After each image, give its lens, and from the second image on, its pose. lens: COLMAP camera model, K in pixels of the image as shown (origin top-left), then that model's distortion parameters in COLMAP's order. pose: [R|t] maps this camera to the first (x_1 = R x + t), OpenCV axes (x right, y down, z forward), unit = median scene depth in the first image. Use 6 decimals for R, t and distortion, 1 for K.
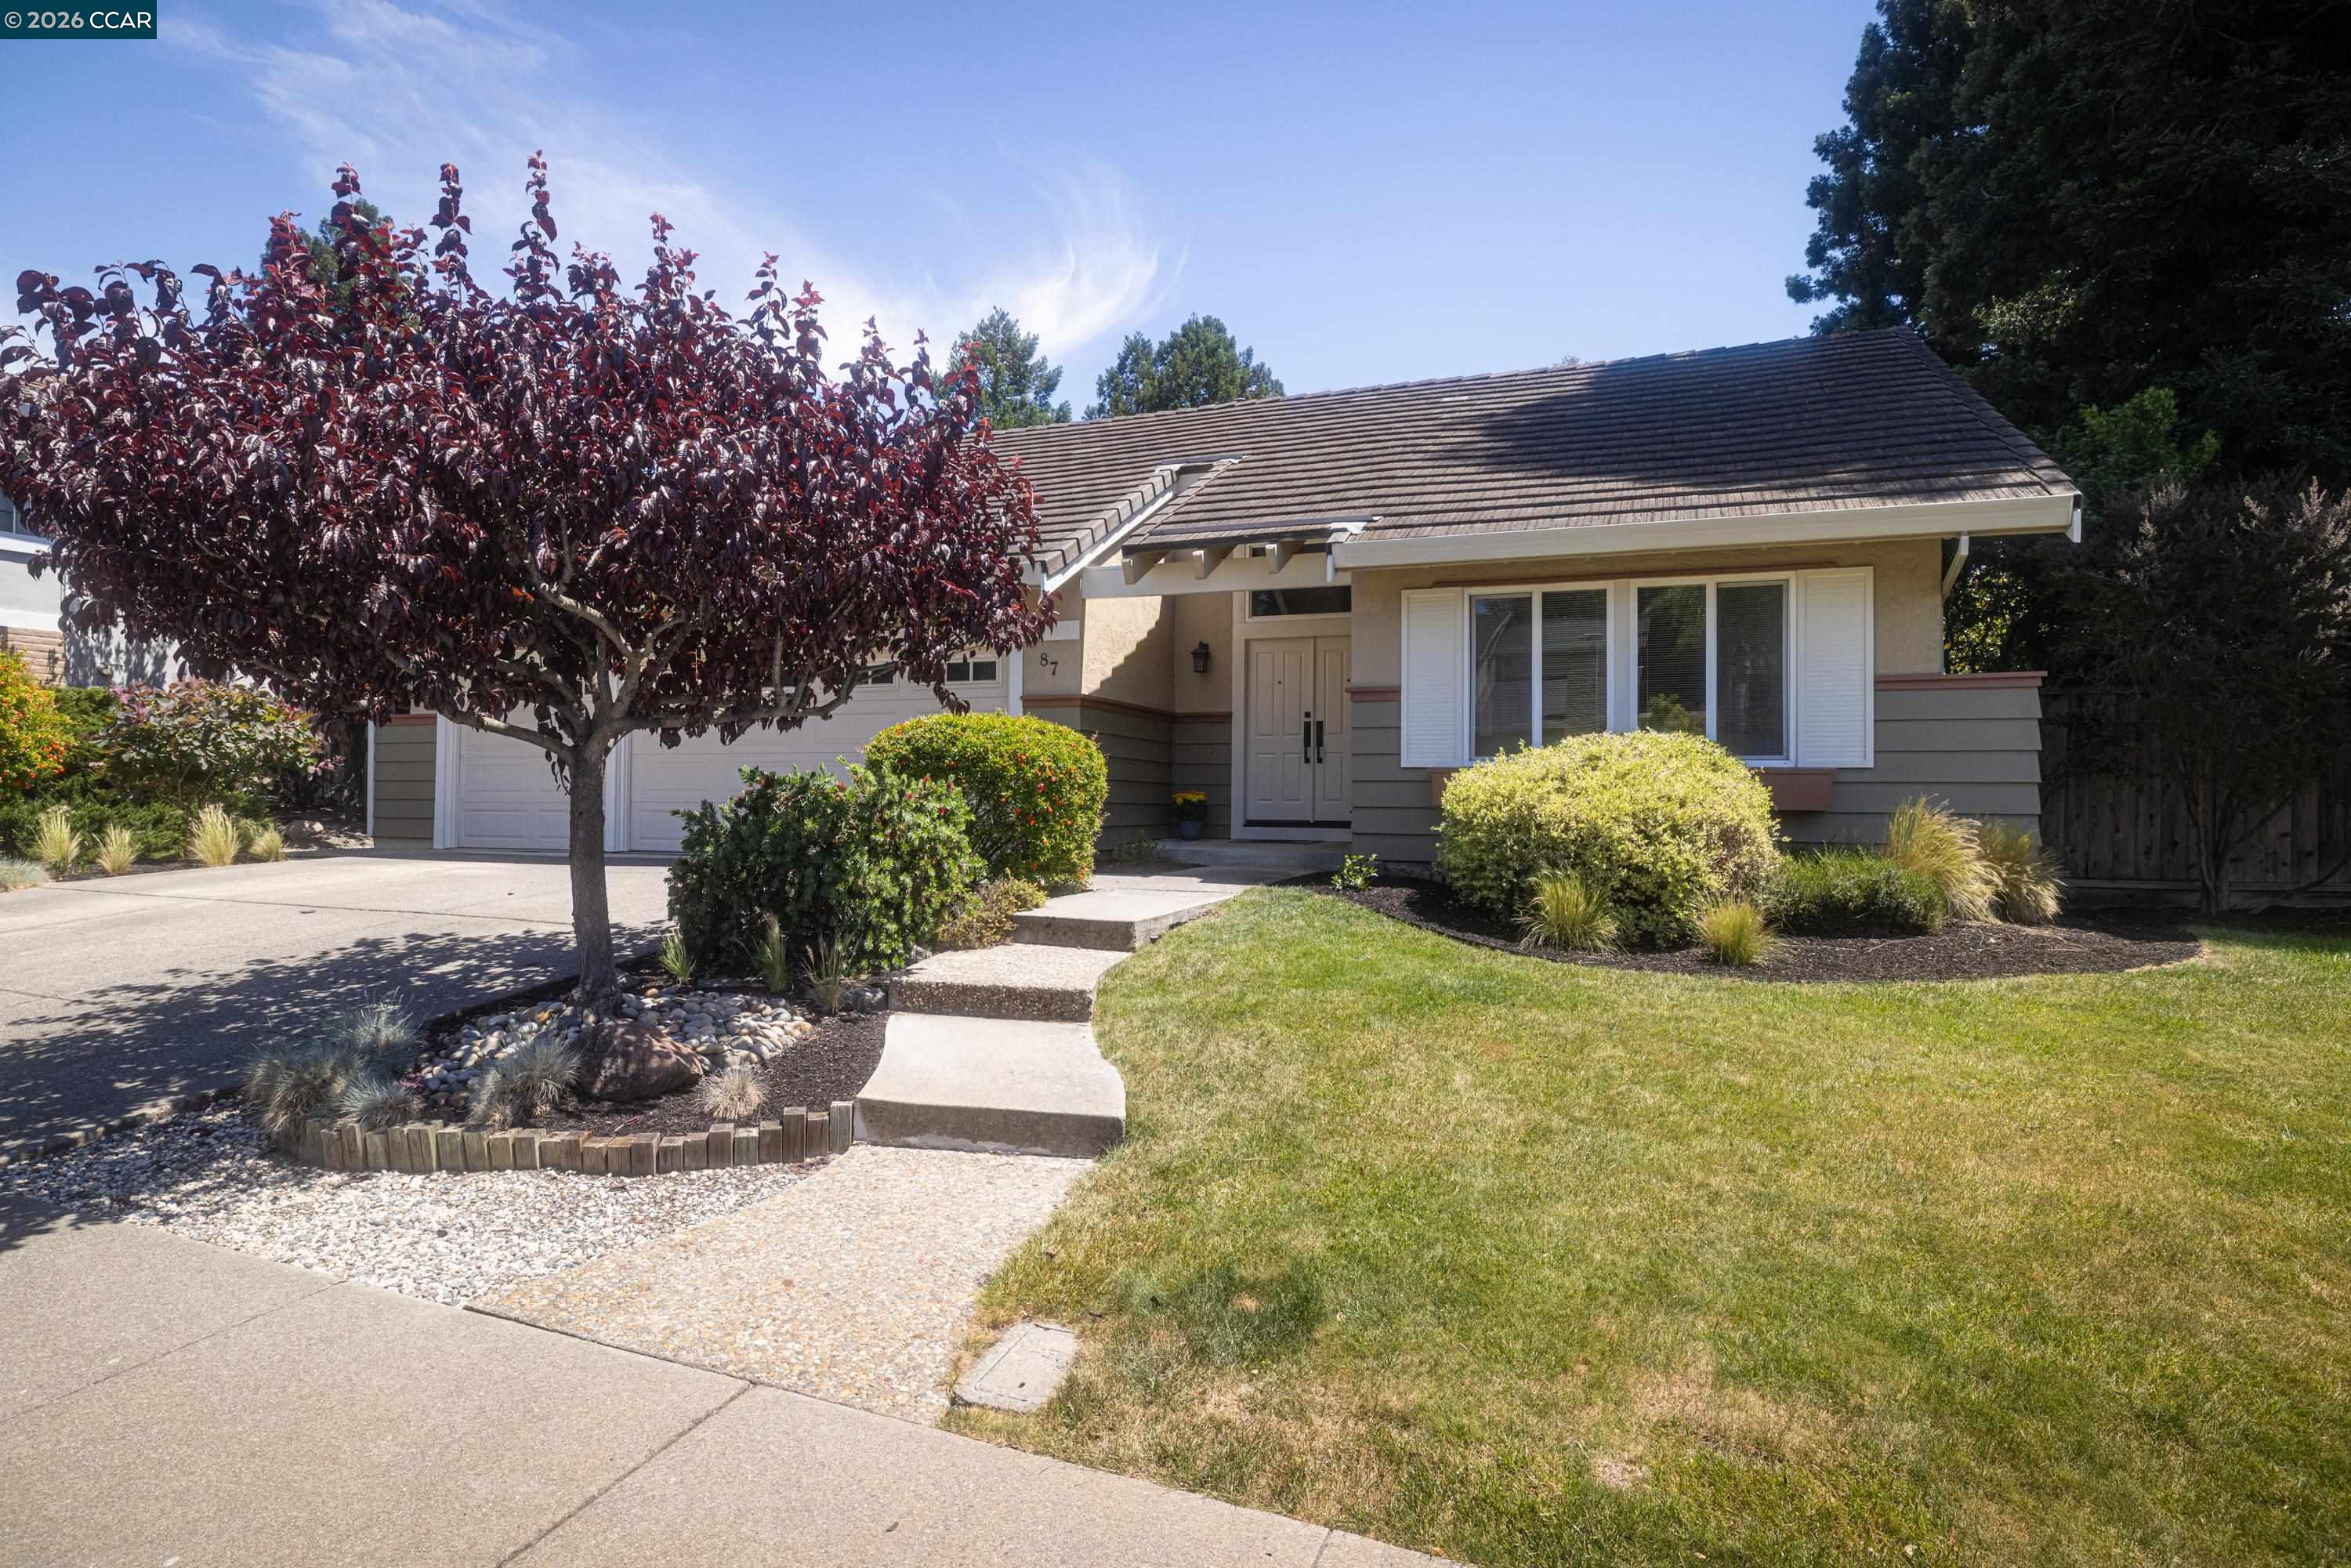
lens RADIAL K [[1277.1, 0, 1174.4], [0, 1277.1, 797.0], [0, 0, 1]] dist [0.001342, -0.000060]
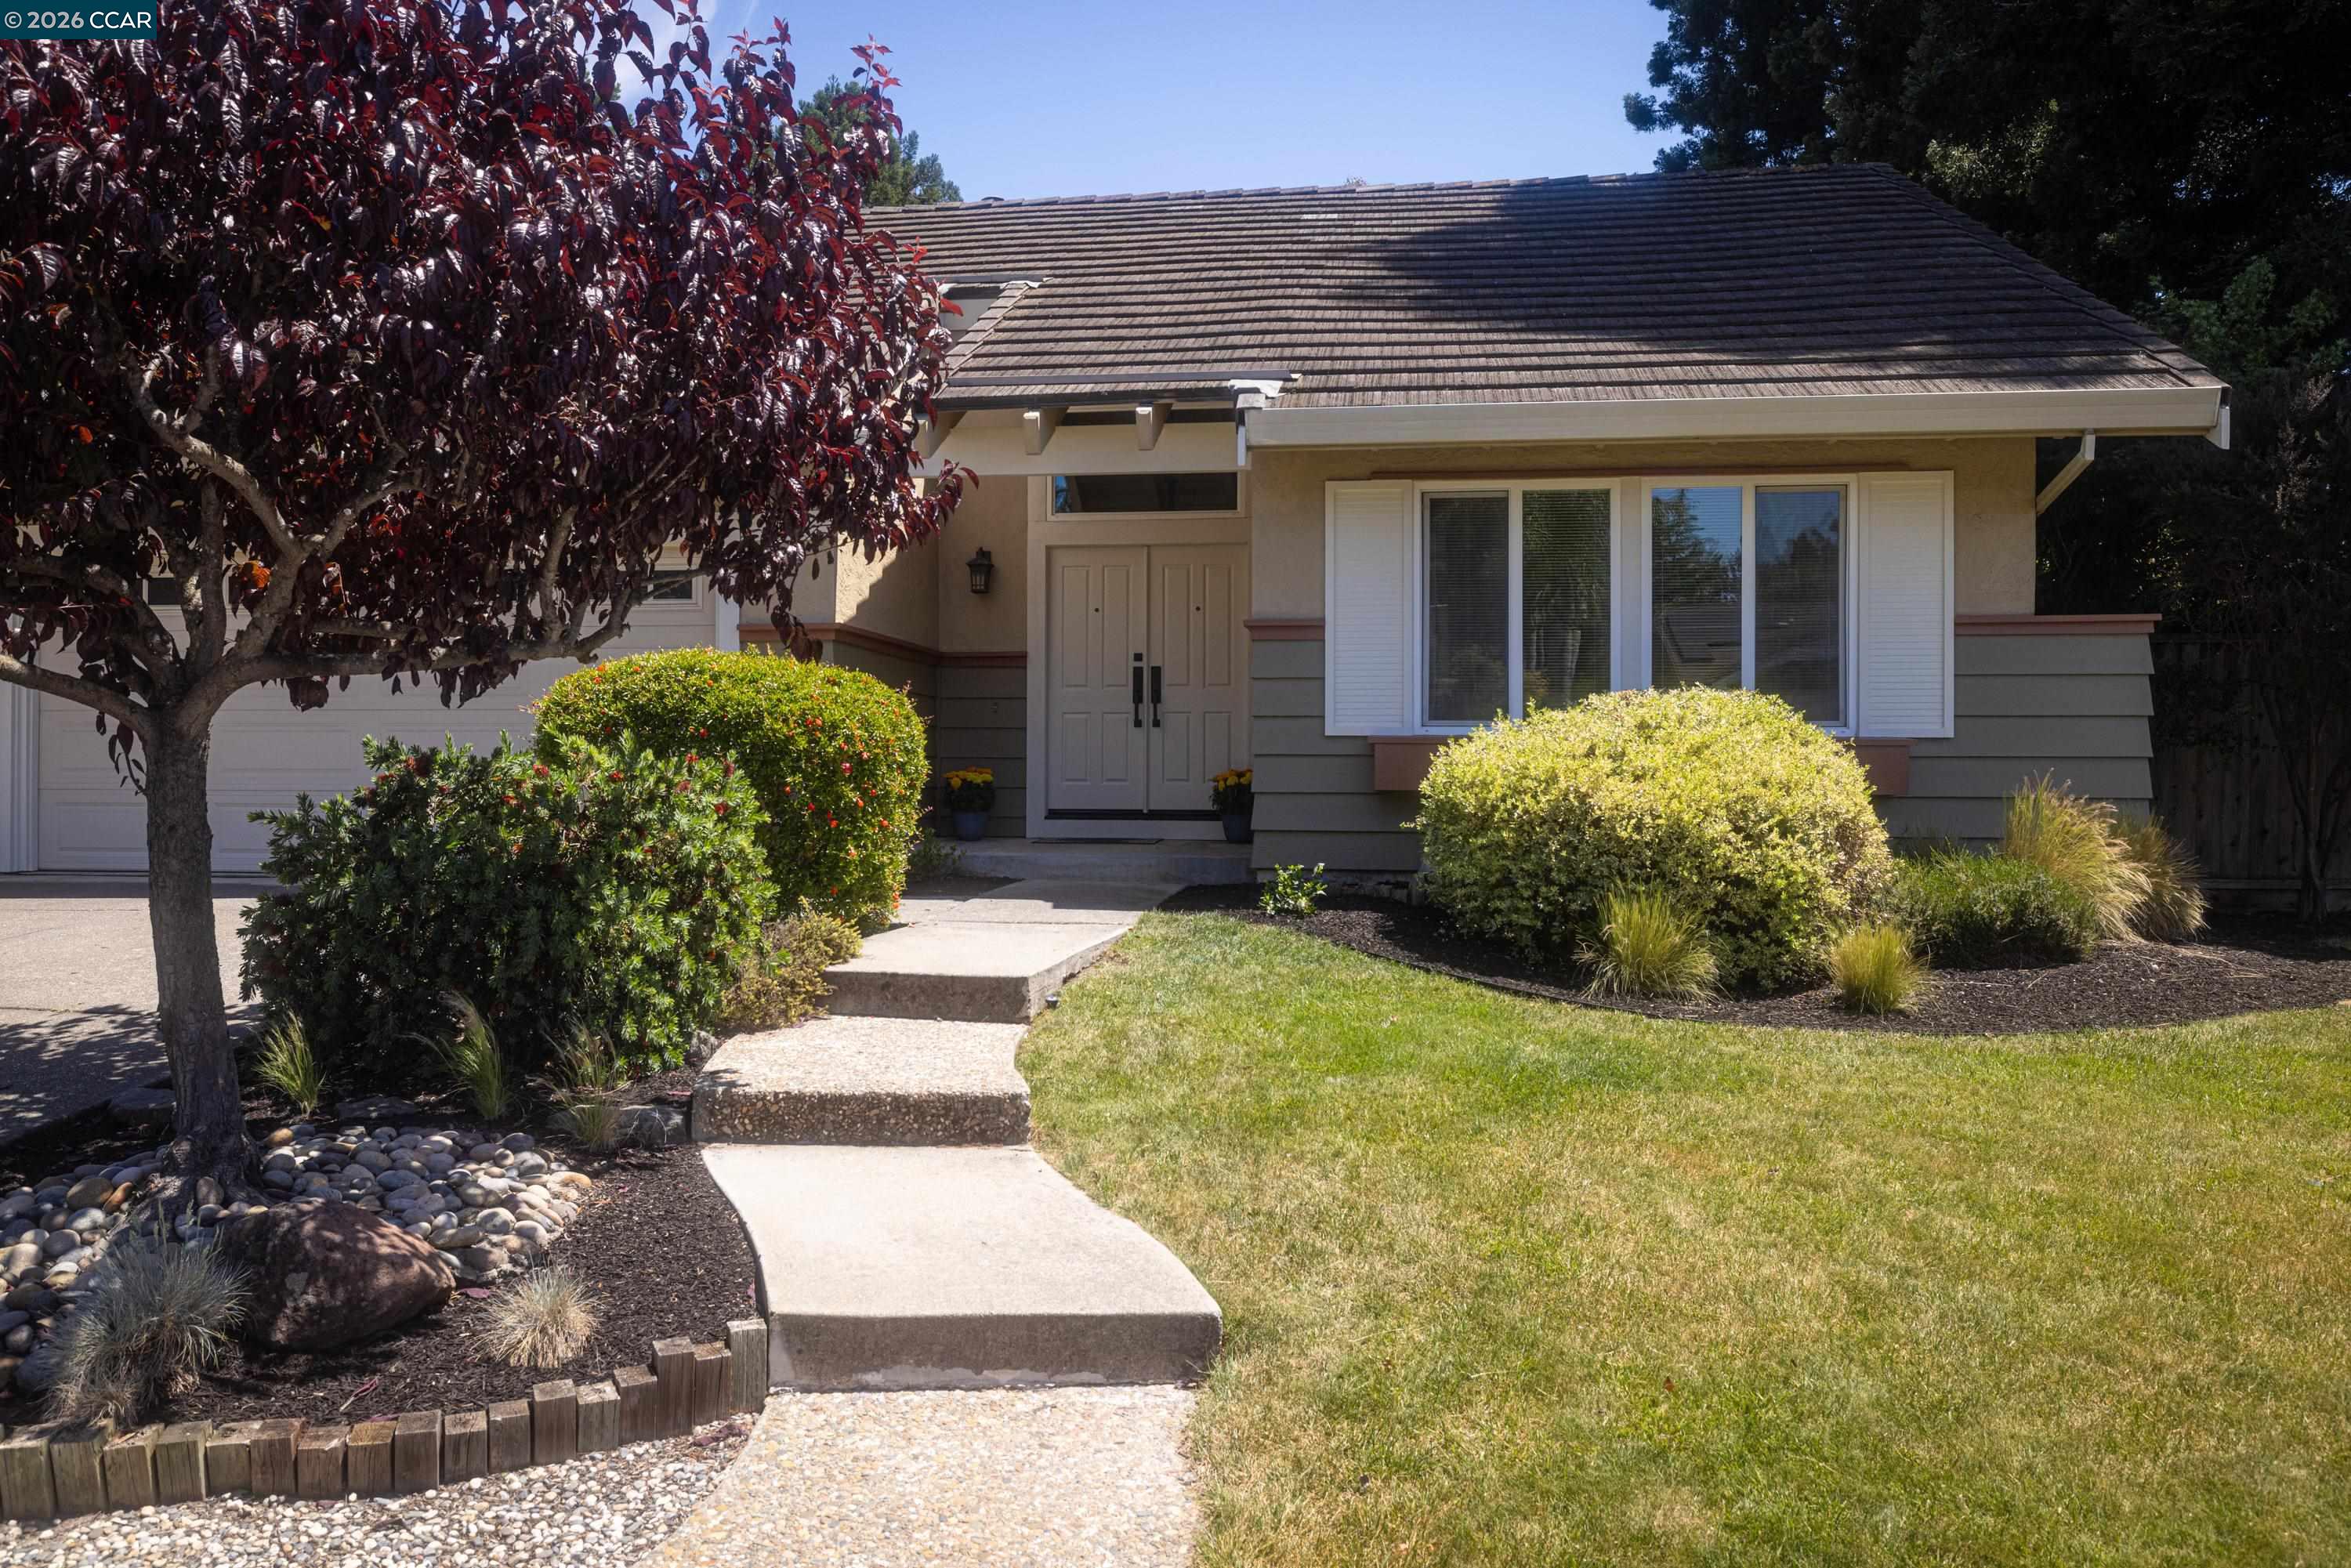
lens RADIAL K [[1756.4, 0, 1176.8], [0, 1756.4, 774.1], [0, 0, 1]] dist [0.003348, -0.000168]
pose [[0.971894, -0.004844, 0.235367, -0.163895], [0.003659, 0.999978, 0.005472, -0.009922], [-0.235389, -0.004457, 0.971891, 0.111067]]
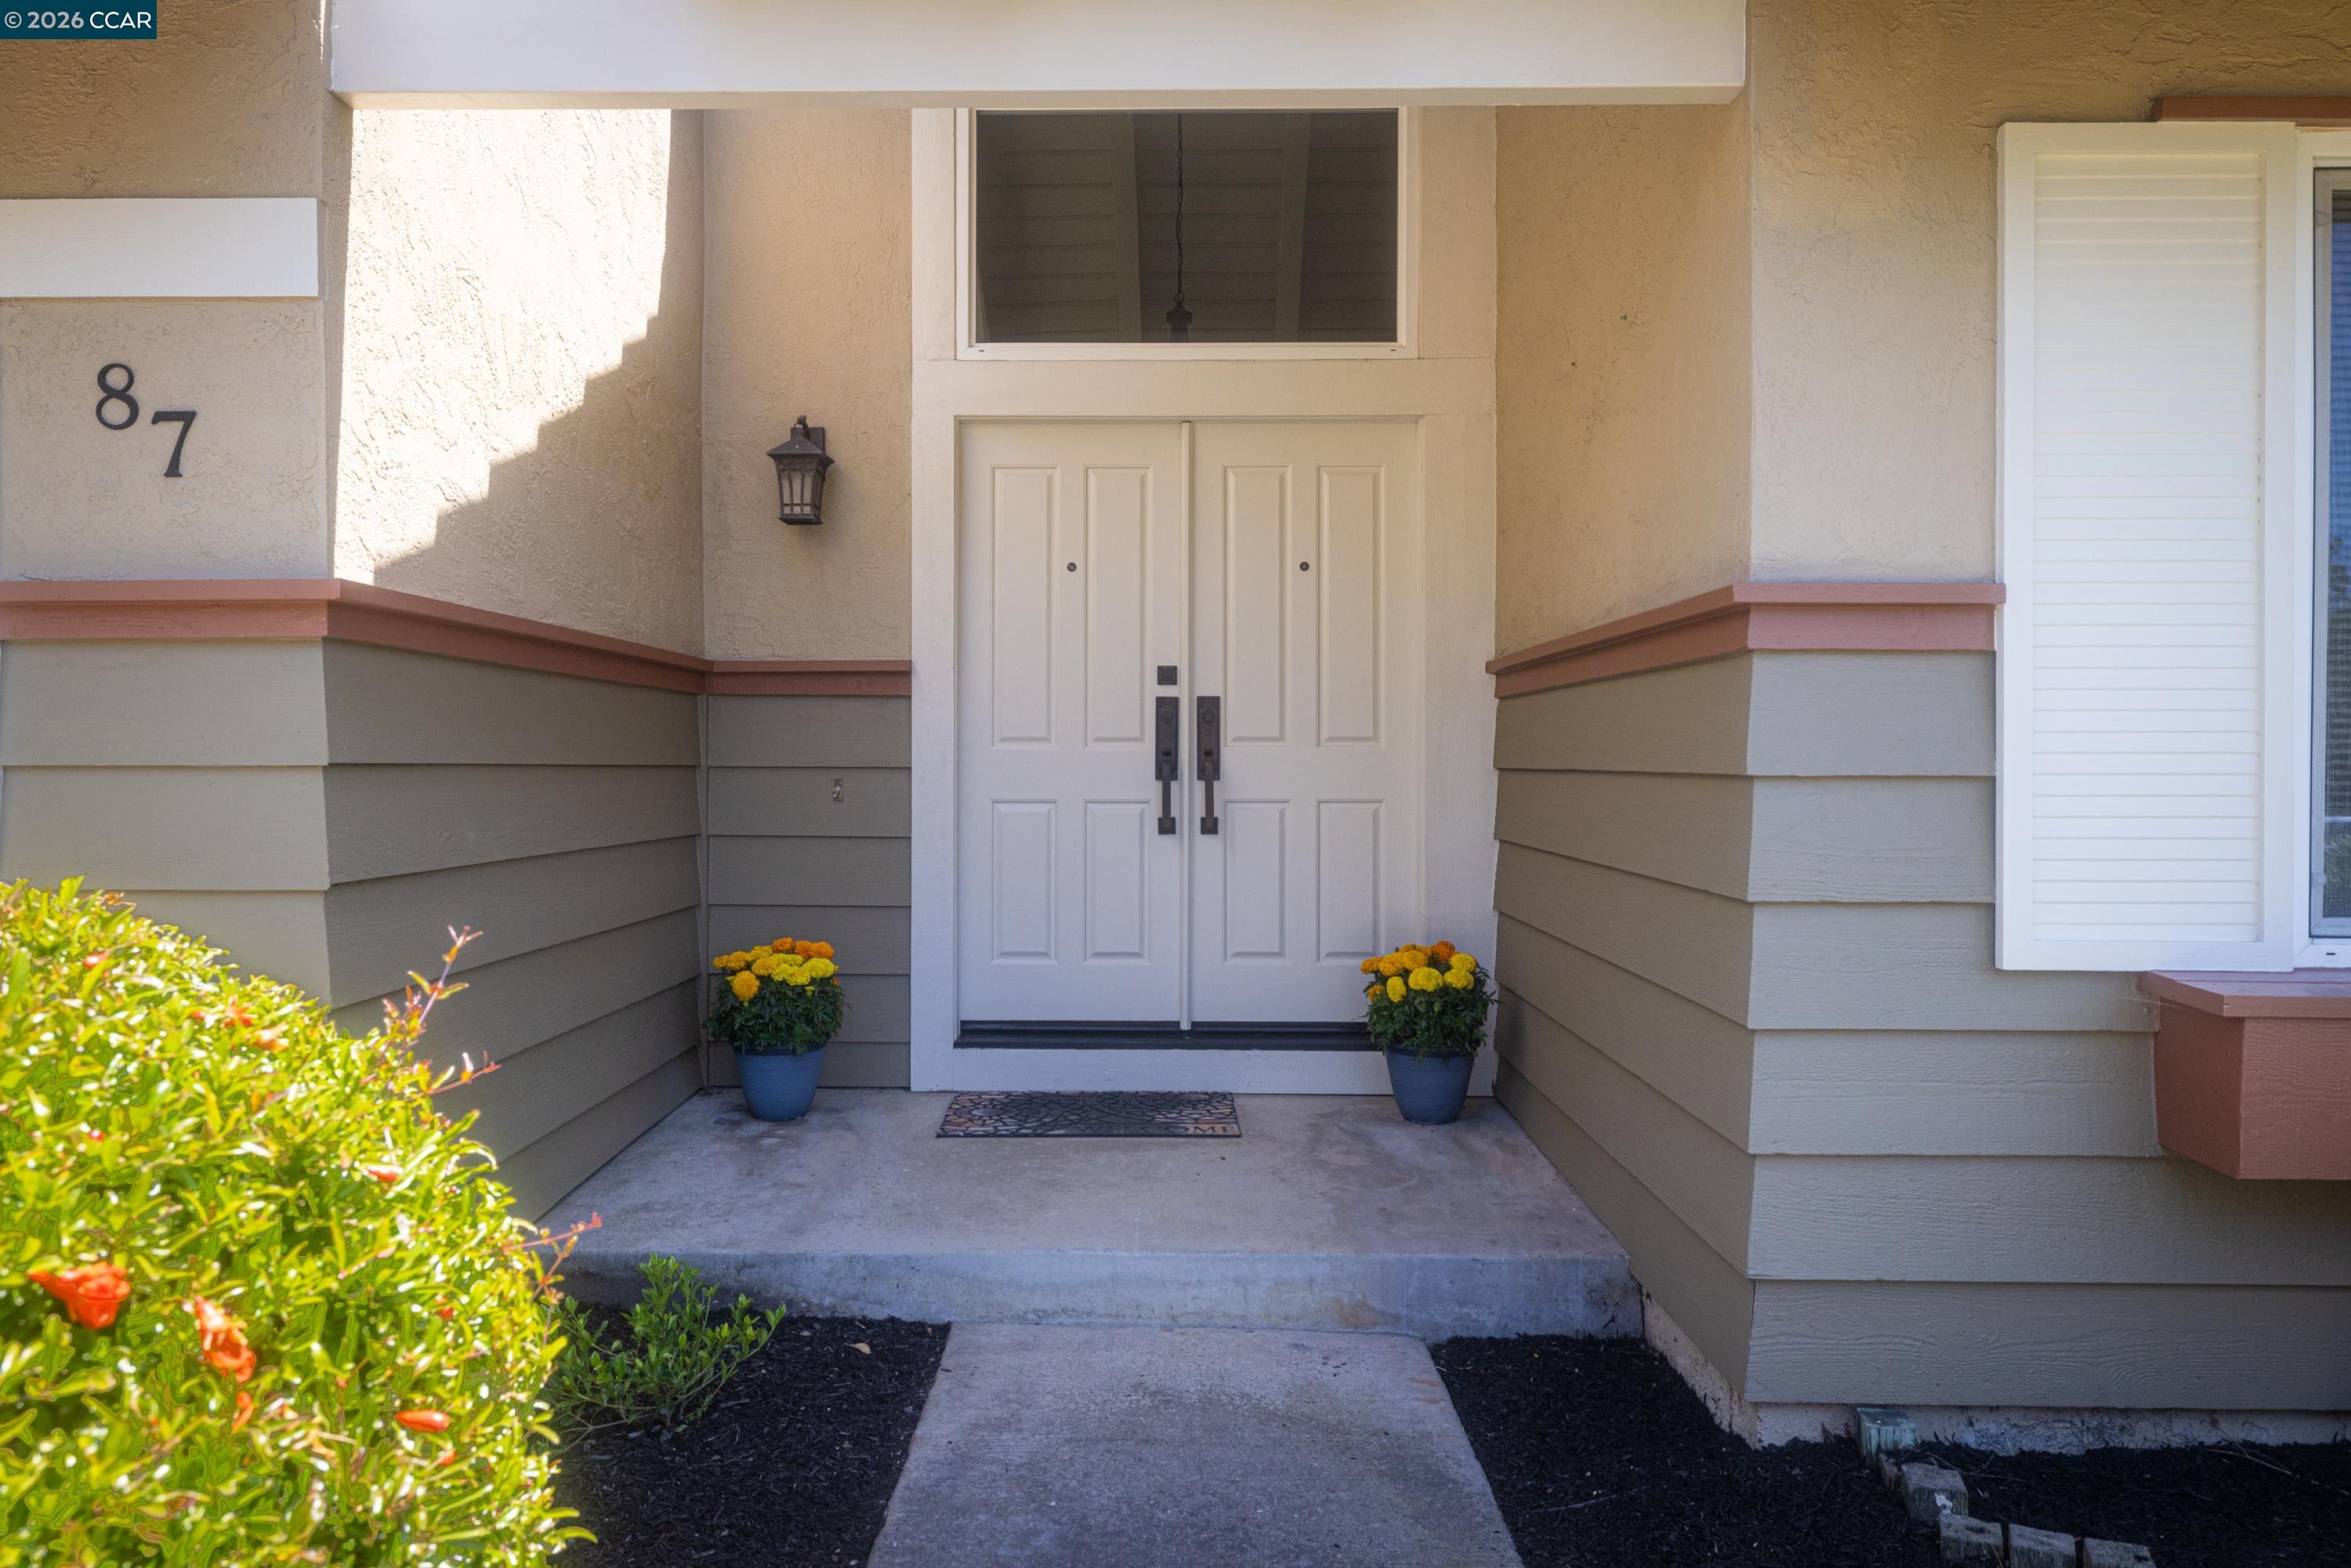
lens RADIAL K [[1719.6, 0, 1172.9], [0, 1719.6, 778.8], [0, 0, 1]] dist [0.029085, -0.000723]
pose [[0.934685, -0.008438, 0.355377, -0.066913], [0.001794, 0.999817, 0.019022, -0.077776], [-0.355472, -0.017142, 0.934530, 1.005343]]
